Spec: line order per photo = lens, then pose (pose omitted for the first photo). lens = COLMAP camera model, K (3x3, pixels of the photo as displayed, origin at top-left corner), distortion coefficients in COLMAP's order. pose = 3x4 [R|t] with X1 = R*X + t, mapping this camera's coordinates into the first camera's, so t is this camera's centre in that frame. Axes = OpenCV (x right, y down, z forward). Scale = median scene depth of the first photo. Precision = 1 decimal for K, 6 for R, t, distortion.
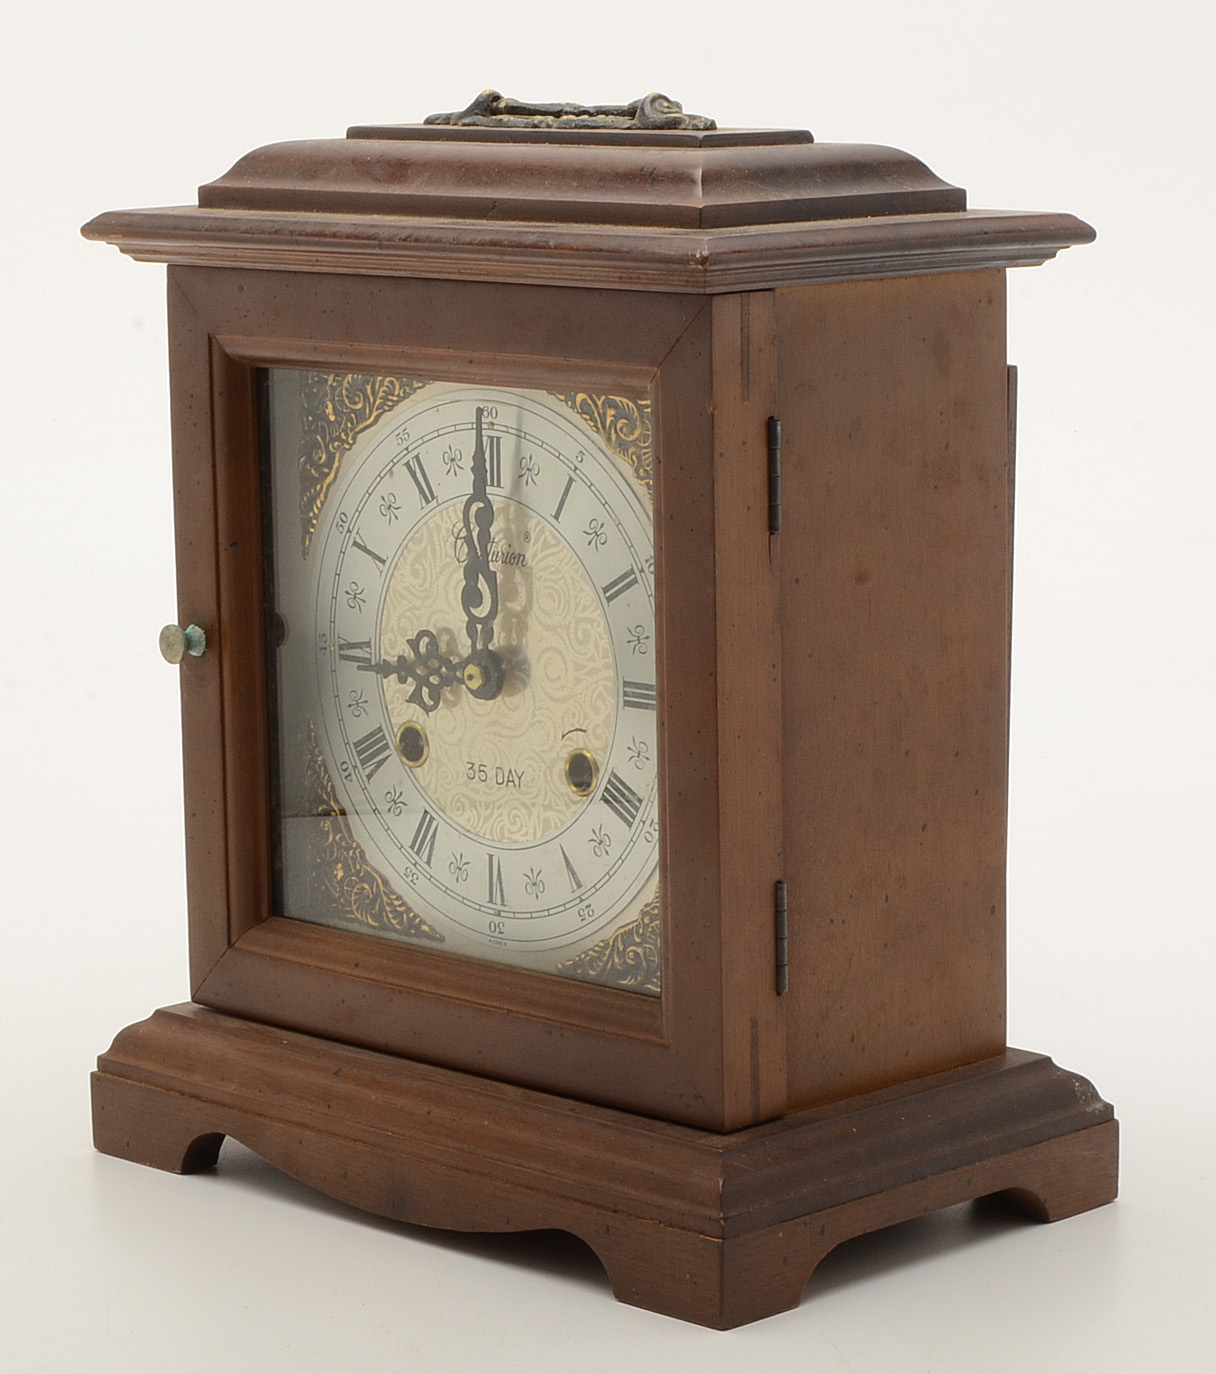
lens RADIAL K [[4141.4, 0, 744.4], [0, 4141.4, 687.0], [0, 0, 1]] dist [0.127653, -0.424267]
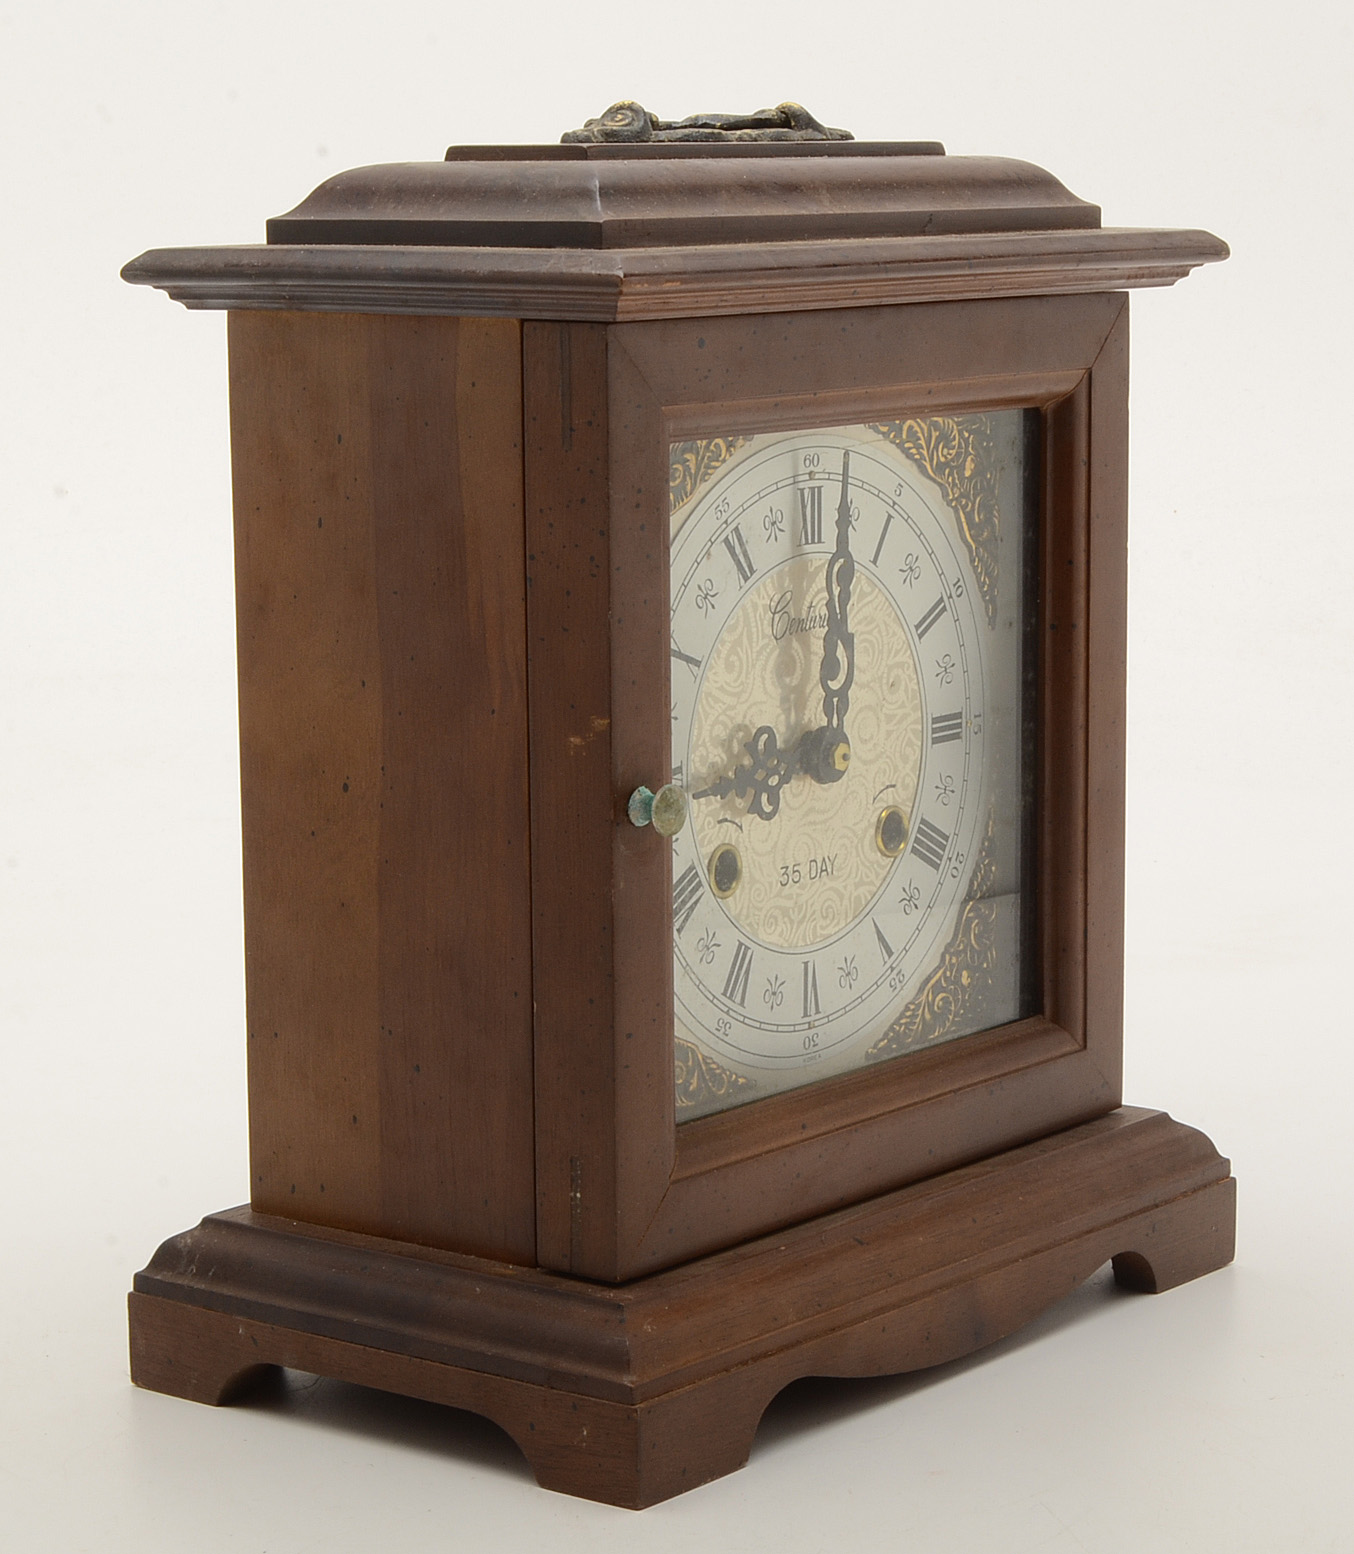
lens RADIAL K [[4191.1, 0, 677.0], [0, 4191.1, 840.8], [0, 0, 1]] dist [0.106853, 0.960849]
pose [[-0.097689, -0.156409, 0.982849, -0.946003], [0.168051, 0.970799, 0.171195, -0.144506], [-0.980926, 0.181892, -0.068552, 1.094456]]
